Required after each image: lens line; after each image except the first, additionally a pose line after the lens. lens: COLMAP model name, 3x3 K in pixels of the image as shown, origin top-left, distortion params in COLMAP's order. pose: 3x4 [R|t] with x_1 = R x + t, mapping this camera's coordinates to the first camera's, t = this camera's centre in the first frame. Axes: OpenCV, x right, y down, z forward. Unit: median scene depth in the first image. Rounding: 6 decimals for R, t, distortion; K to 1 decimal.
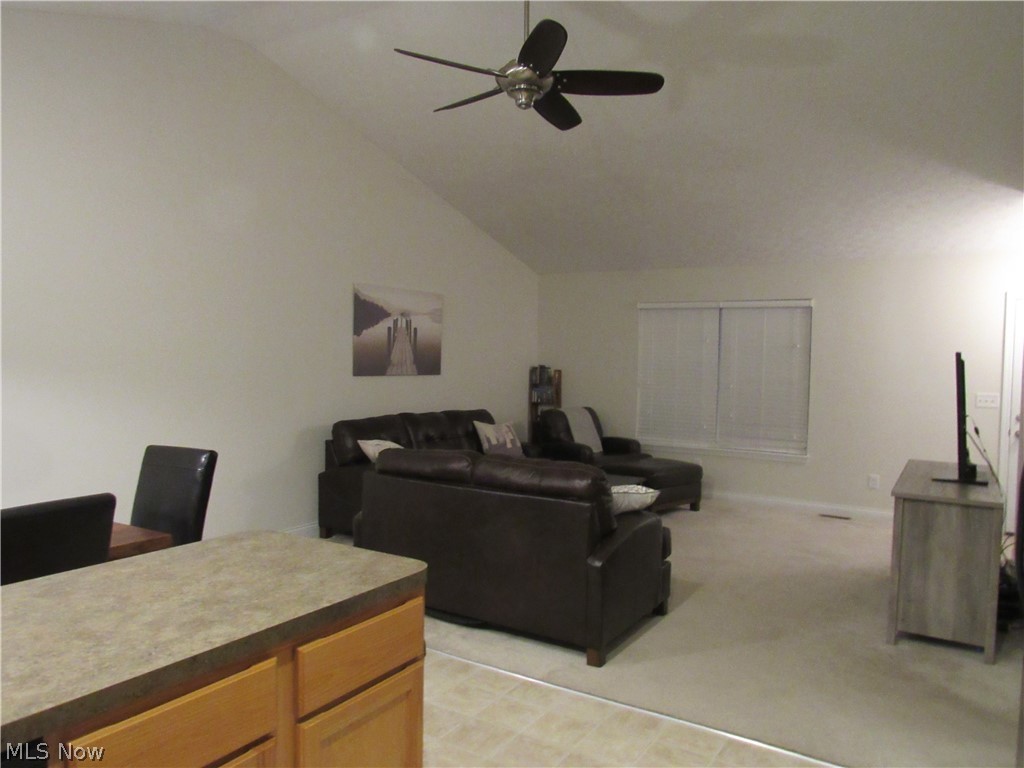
lens RADIAL K [[749.3, 0, 529.0], [0, 749.3, 384.1], [0, 0, 1]] dist [0.003134, 0.009017]
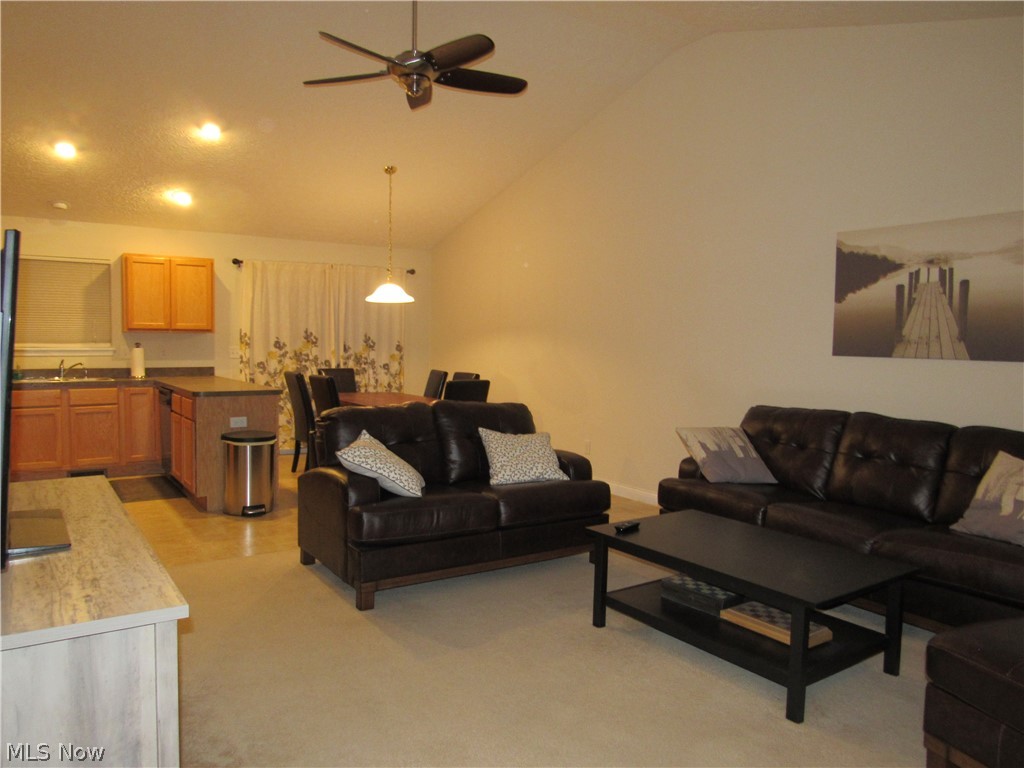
lens RADIAL K [[734.4, 0, 514.5], [0, 734.4, 383.1], [0, 0, 1]] dist [-0.028161, 0.011161]
pose [[-0.409520, 0.029487, -0.911824, 0.541894], [-0.055428, 0.996827, 0.057130, -0.007275], [0.910616, 0.073937, -0.406586, 0.951788]]
